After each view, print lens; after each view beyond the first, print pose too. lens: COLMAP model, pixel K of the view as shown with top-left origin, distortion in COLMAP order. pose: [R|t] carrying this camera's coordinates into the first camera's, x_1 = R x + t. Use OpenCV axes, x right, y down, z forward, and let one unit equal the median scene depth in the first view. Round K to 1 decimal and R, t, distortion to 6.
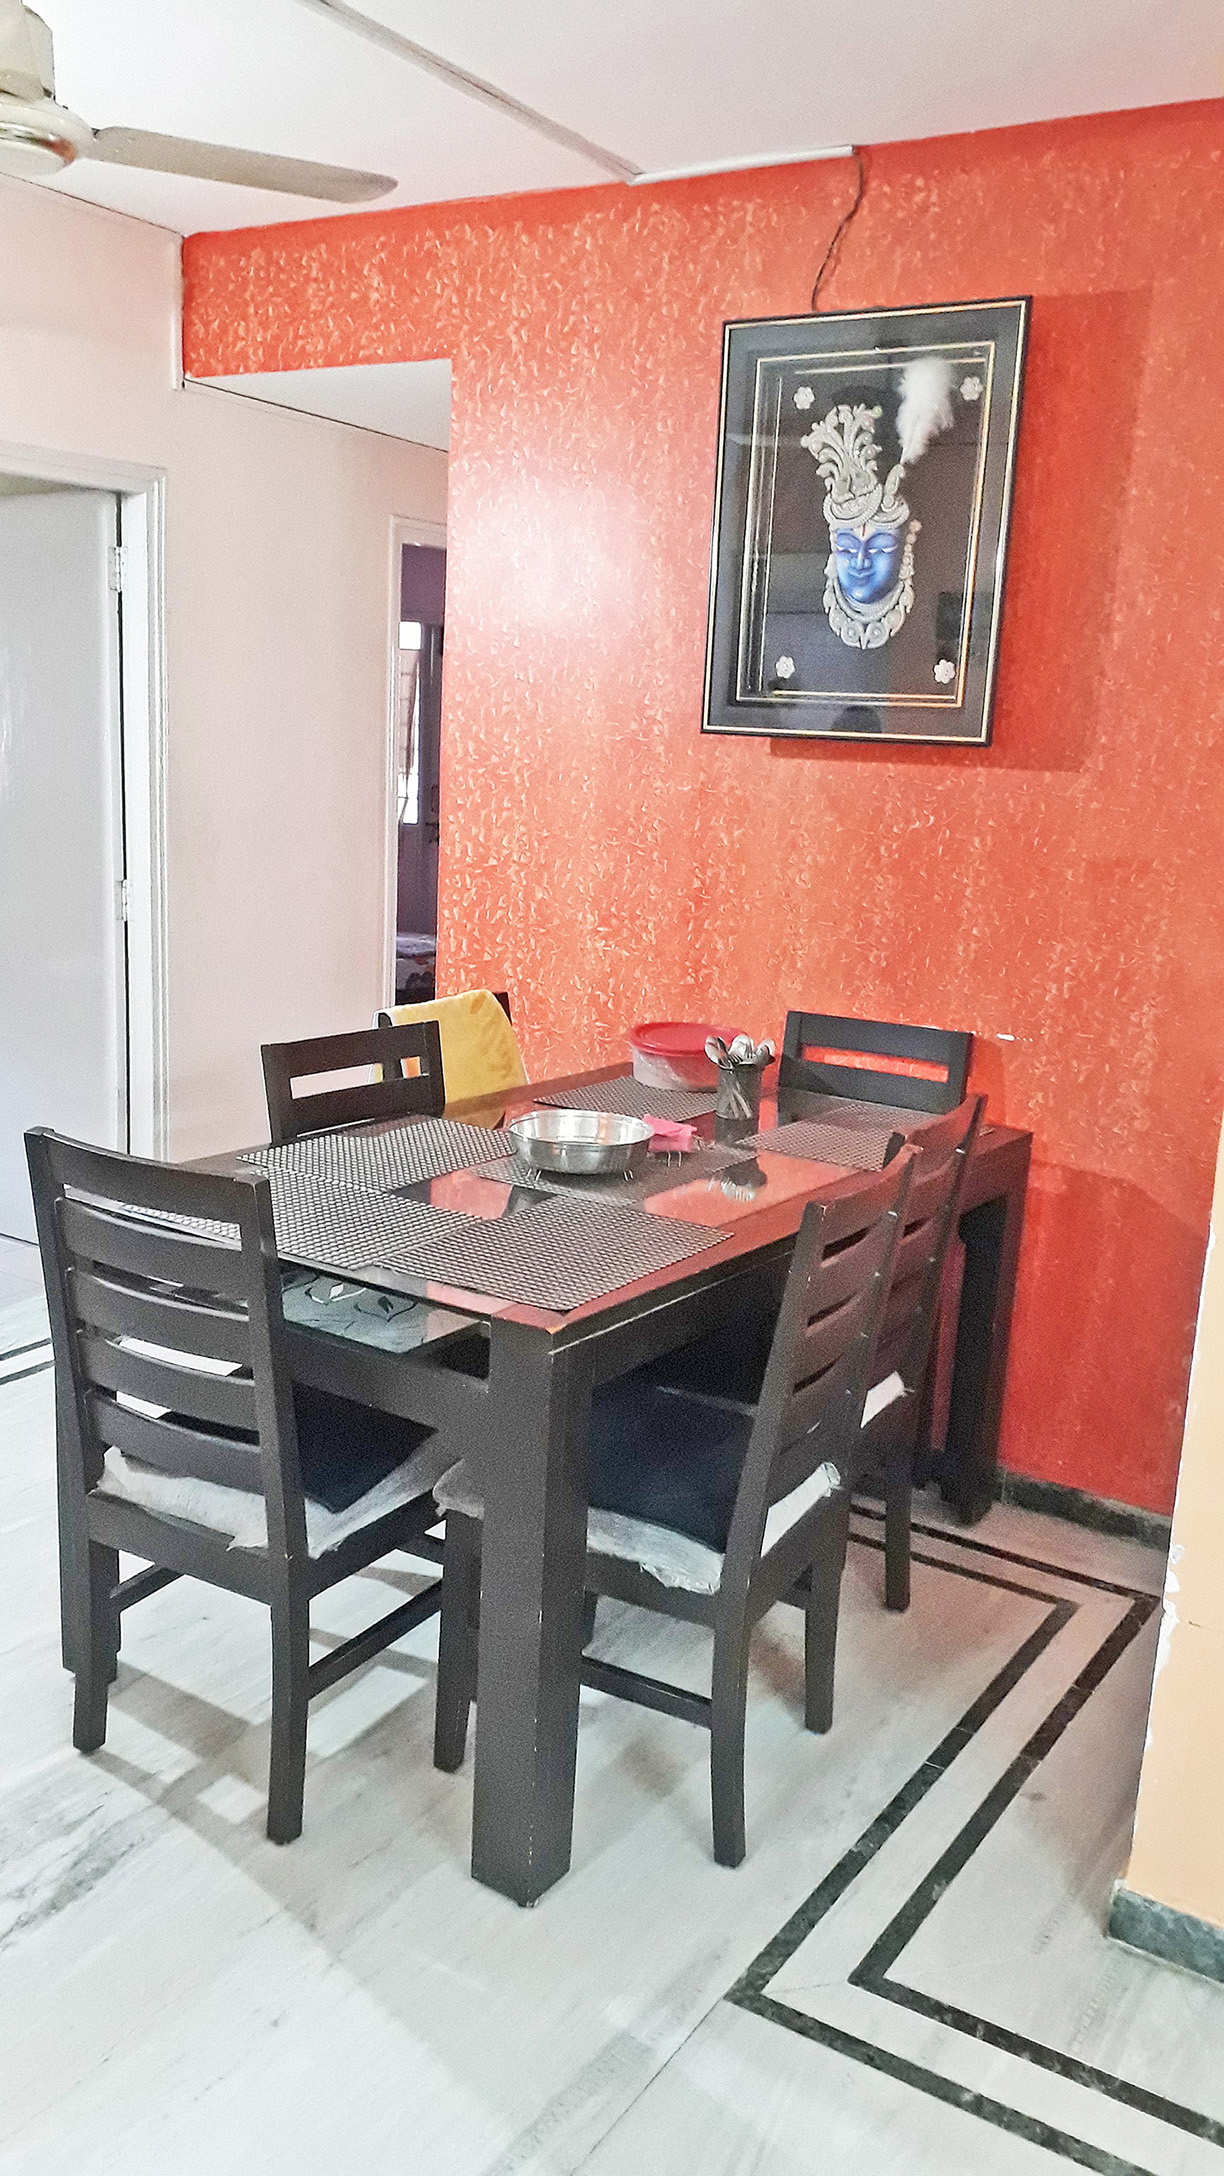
lens RADIAL K [[1778.3, 0, 606.3], [0, 1778.3, 1152.0], [0, 0, 1]] dist [0.121161, -0.261596]
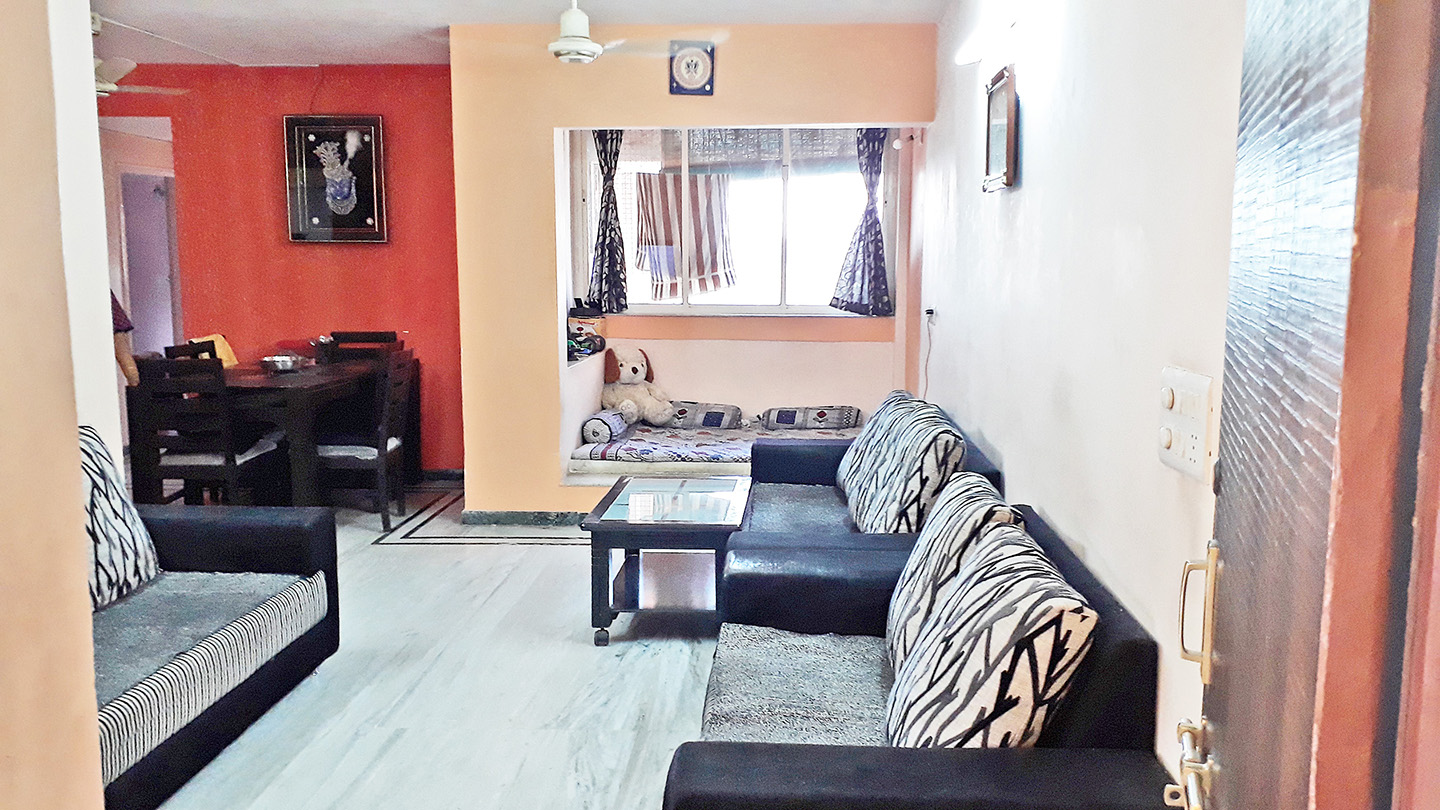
lens RADIAL K [[1176.8, 0, 726.2], [0, 1176.8, 397.4], [0, 0, 1]] dist [0.121161, -0.261596]
pose [[0.873760, -0.104592, 0.474977, -0.301338], [0.148987, 0.987213, -0.056687, 0.261497], [-0.462975, 0.120297, 0.878170, -1.136143]]
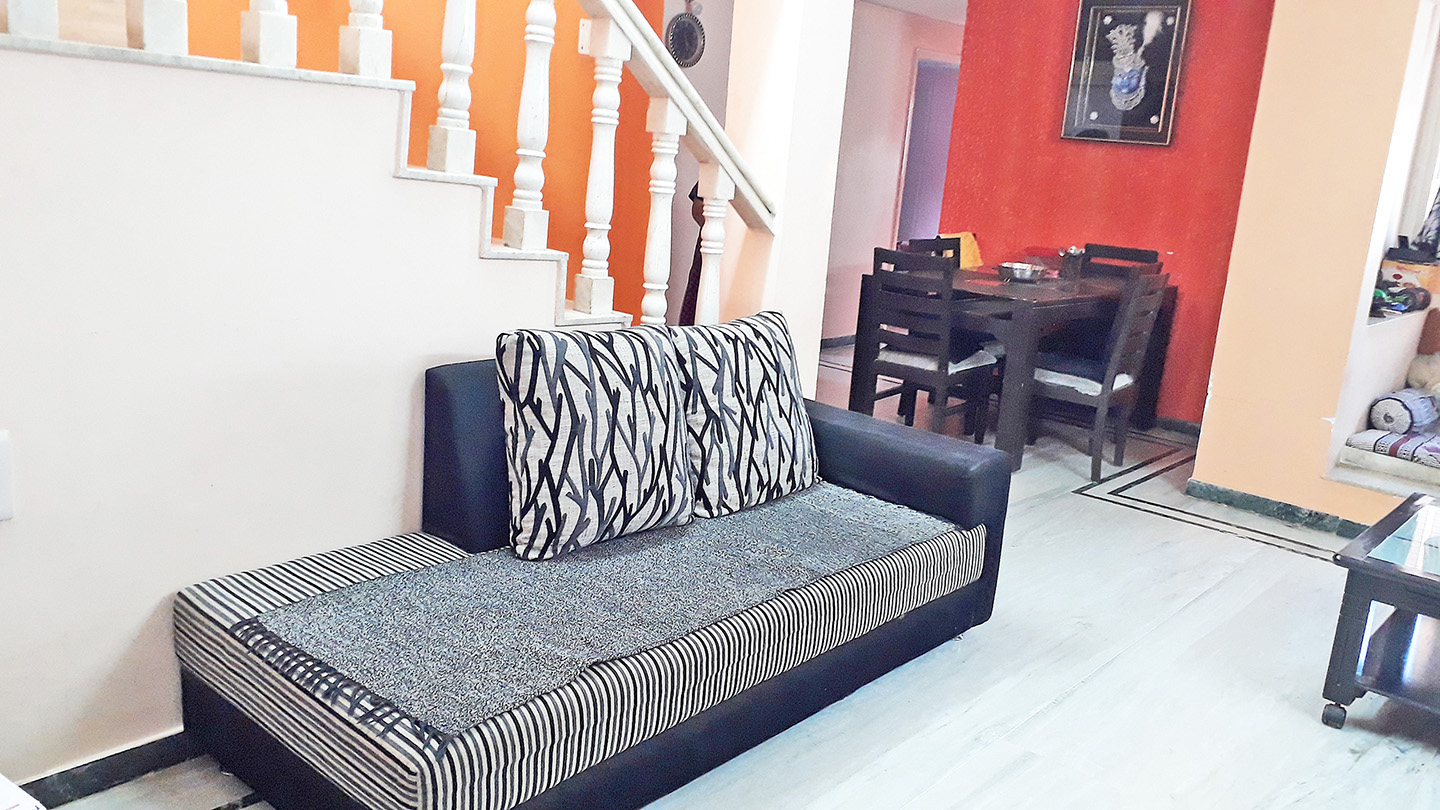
lens RADIAL K [[1176.8, 0, 726.2], [0, 1176.8, 397.4], [0, 0, 1]] dist [0.121161, -0.261596]
pose [[0.989557, 0.061810, -0.130214, -0.200569], [-0.063951, 0.997877, -0.012322, 0.225699], [0.129176, 0.020521, 0.991409, -0.903637]]
